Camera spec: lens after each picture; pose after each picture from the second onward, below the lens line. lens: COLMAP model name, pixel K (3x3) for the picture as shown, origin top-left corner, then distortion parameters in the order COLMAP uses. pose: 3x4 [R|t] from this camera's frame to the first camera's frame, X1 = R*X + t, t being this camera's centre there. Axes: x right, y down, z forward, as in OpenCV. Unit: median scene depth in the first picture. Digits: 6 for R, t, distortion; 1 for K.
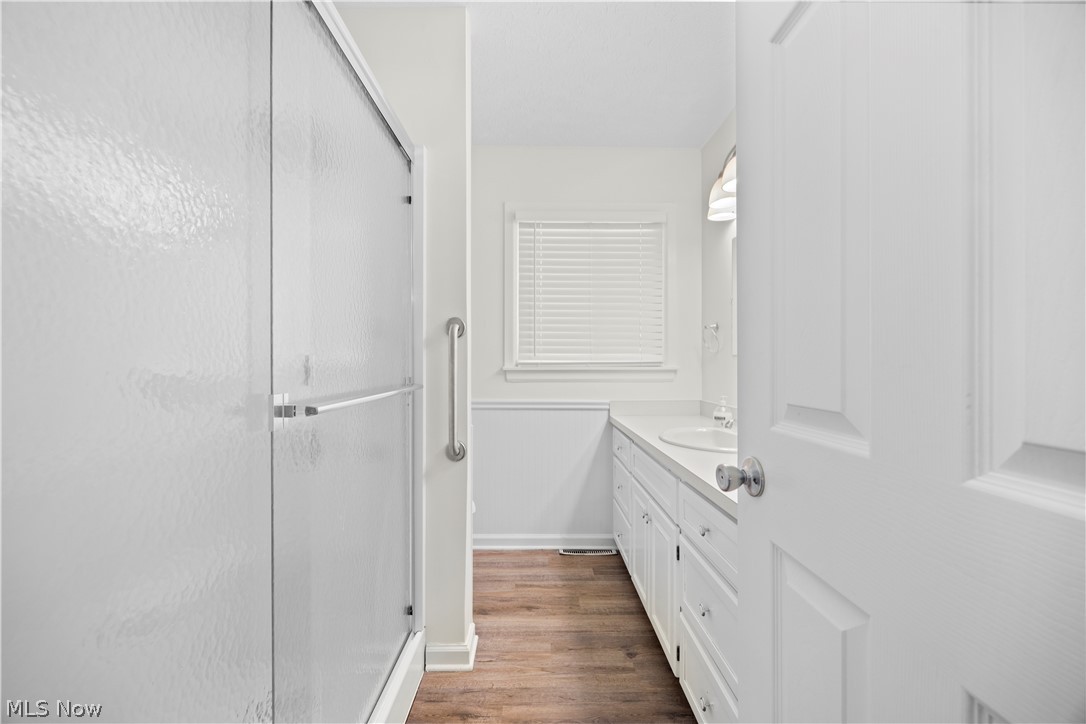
lens RADIAL K [[425.6, 0, 540.7], [0, 425.6, 361.5], [0, 0, 1]] dist [0.002191, -0.000280]
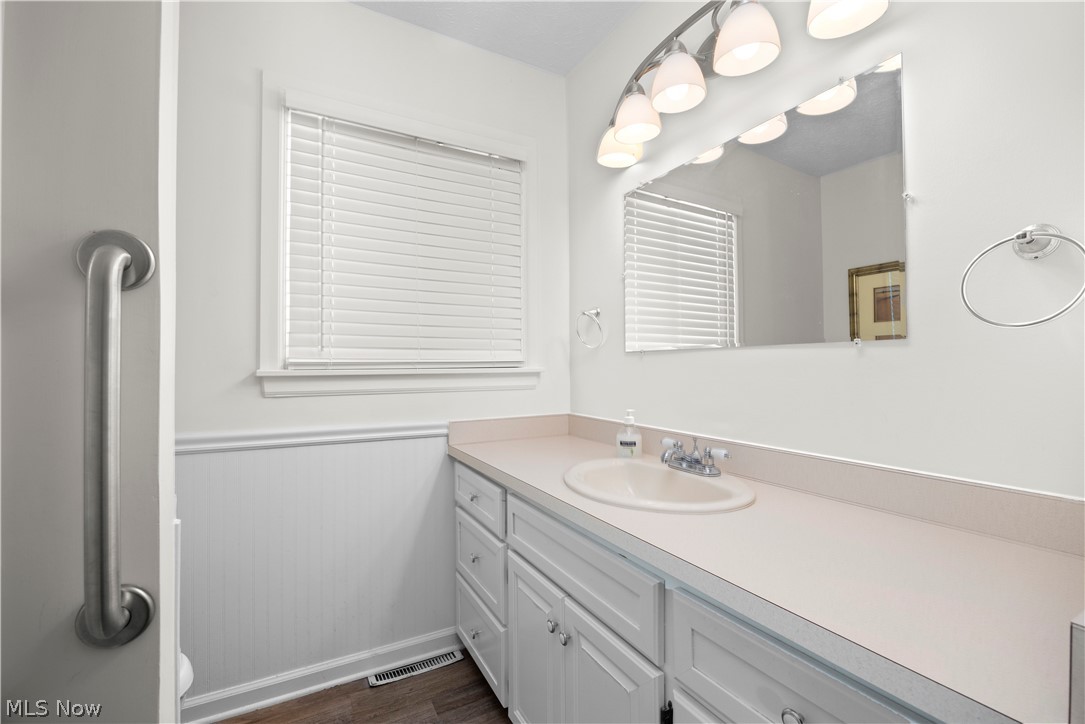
lens RADIAL K [[454.9, 0, 541.8], [0, 454.9, 358.4], [0, 0, 1]] dist [-0.023411, 0.000278]
pose [[0.878989, 0.005119, 0.476814, -0.043528], [-0.002316, 0.999976, -0.006466, 0.001276], [-0.476836, 0.004579, 0.878980, 0.332994]]
